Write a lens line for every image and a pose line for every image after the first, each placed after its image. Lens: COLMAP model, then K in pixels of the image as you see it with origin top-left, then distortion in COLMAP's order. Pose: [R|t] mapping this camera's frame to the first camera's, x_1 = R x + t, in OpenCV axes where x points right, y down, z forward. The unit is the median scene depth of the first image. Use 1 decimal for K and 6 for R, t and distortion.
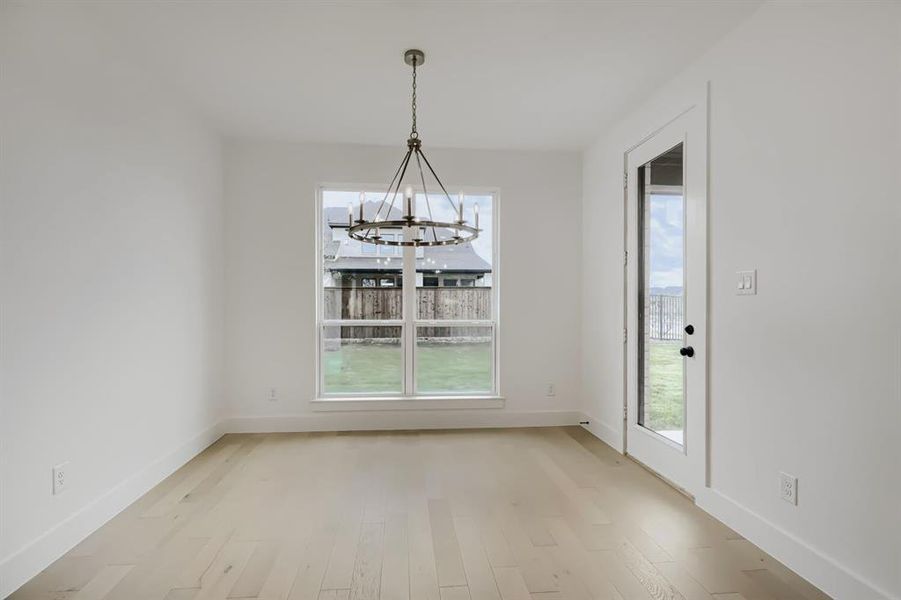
lens RADIAL K [[415.5, 0, 424.5], [0, 415.5, 302.2], [0, 0, 1]] dist [0.004637, 0.000516]
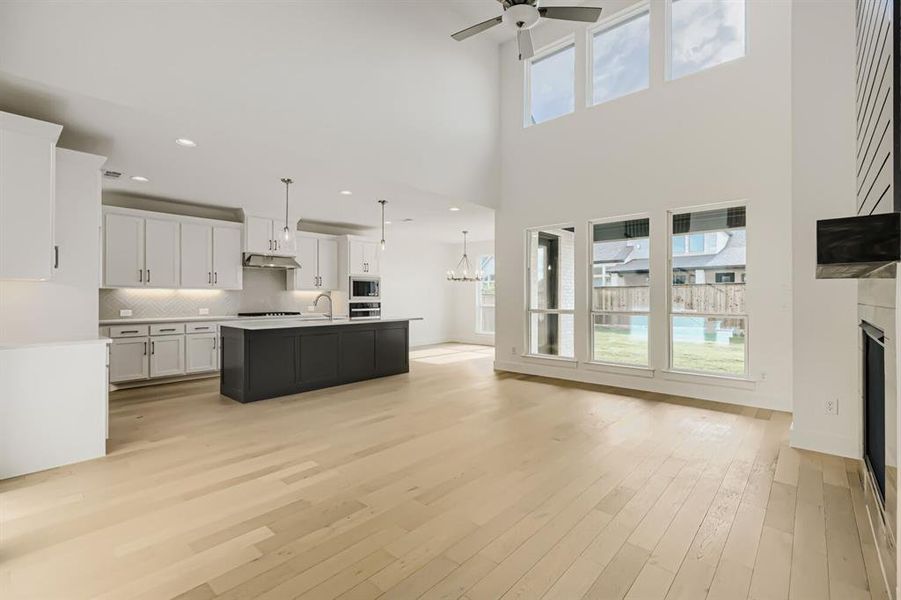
lens RADIAL K [[408.8, 0, 453.9], [0, 408.8, 295.8], [0, 0, 1]] dist [0.004477, 0.000789]
pose [[0.694883, -0.006806, -0.719091, 0.455099], [0.002912, 0.999974, -0.006650, 0.000924], [0.719117, 0.002527, 0.694884, -0.289831]]
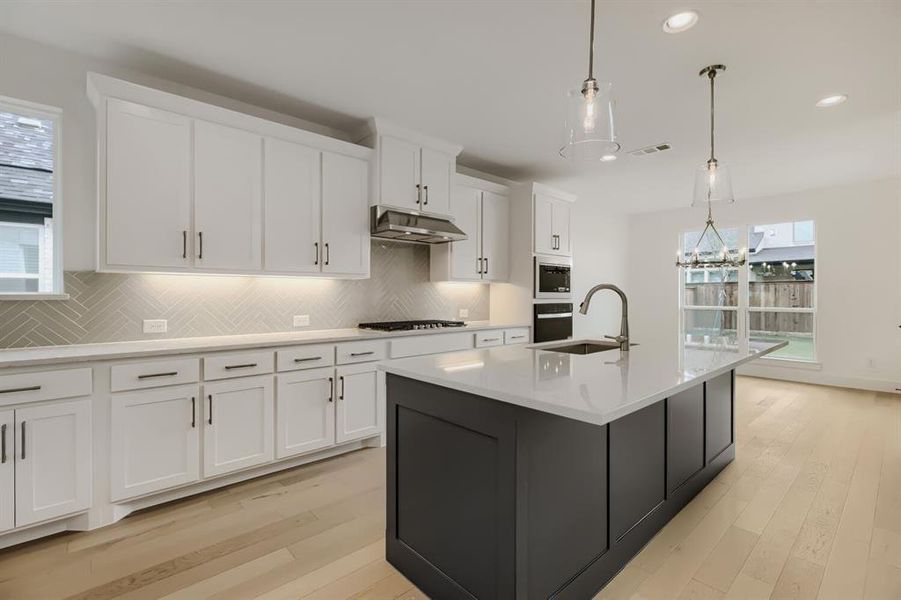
lens RADIAL K [[408.8, 0, 450.4], [0, 408.8, 296.2], [0, 0, 1]] dist [0.004477, 0.000789]
pose [[0.620351, 0.000652, -0.784324, 0.145461], [-0.000077, 1.000000, 0.000770, 0.000228], [0.784324, -0.000417, 0.620351, -0.248330]]
